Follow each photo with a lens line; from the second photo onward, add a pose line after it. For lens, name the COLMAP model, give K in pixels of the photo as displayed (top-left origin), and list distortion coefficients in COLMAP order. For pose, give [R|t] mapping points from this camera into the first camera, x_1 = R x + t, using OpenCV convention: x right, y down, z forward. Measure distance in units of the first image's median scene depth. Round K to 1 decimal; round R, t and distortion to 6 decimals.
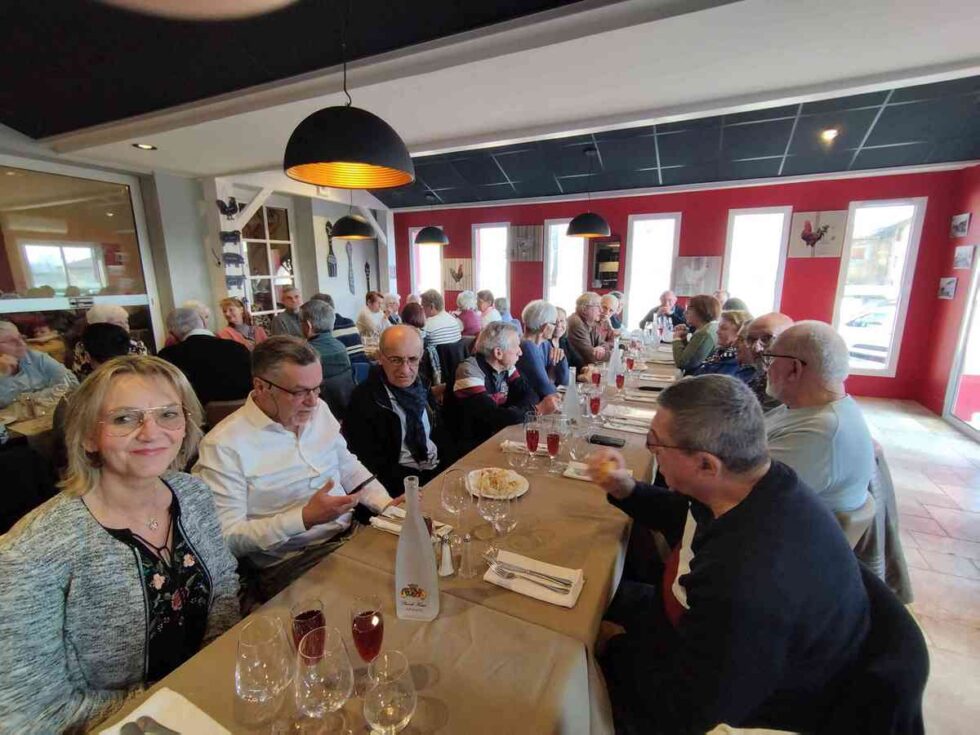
lens RADIAL K [[446.1, 0, 498.9], [0, 446.1, 366.2], [0, 0, 1]] dist [-0.008687, 0.000185]
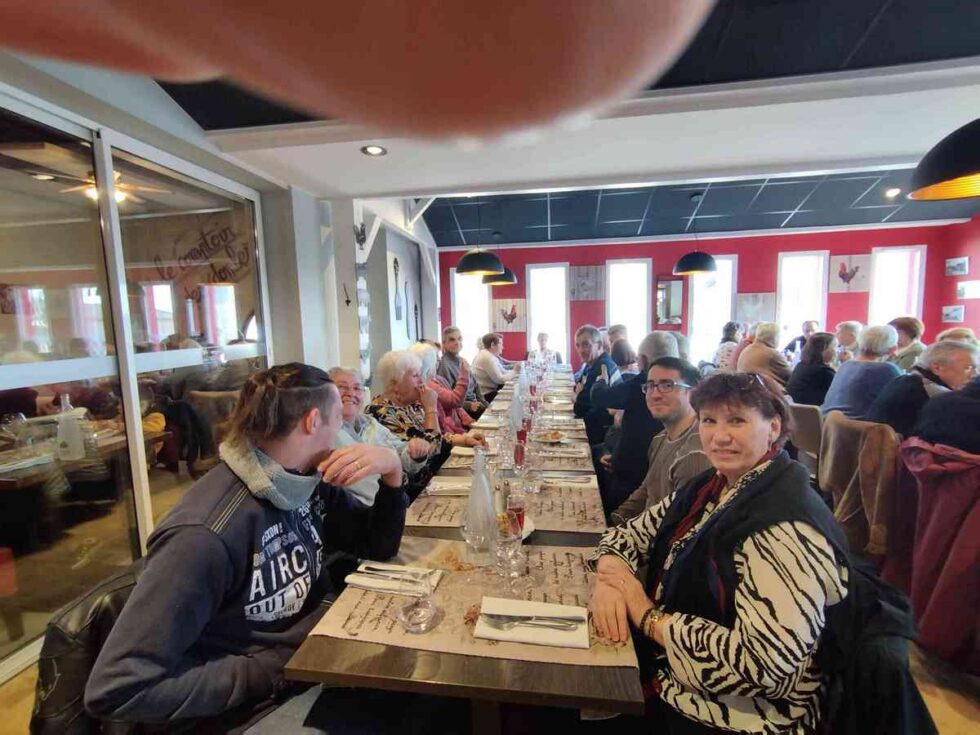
lens RADIAL K [[446.1, 0, 491.8], [0, 446.1, 362.5], [0, 0, 1]] dist [-0.008687, 0.000185]
pose [[0.957297, -0.050102, 0.284732, -0.549990], [0.081749, 0.991586, -0.100367, -0.016485], [-0.277308, 0.119358, 0.953338, 0.148980]]
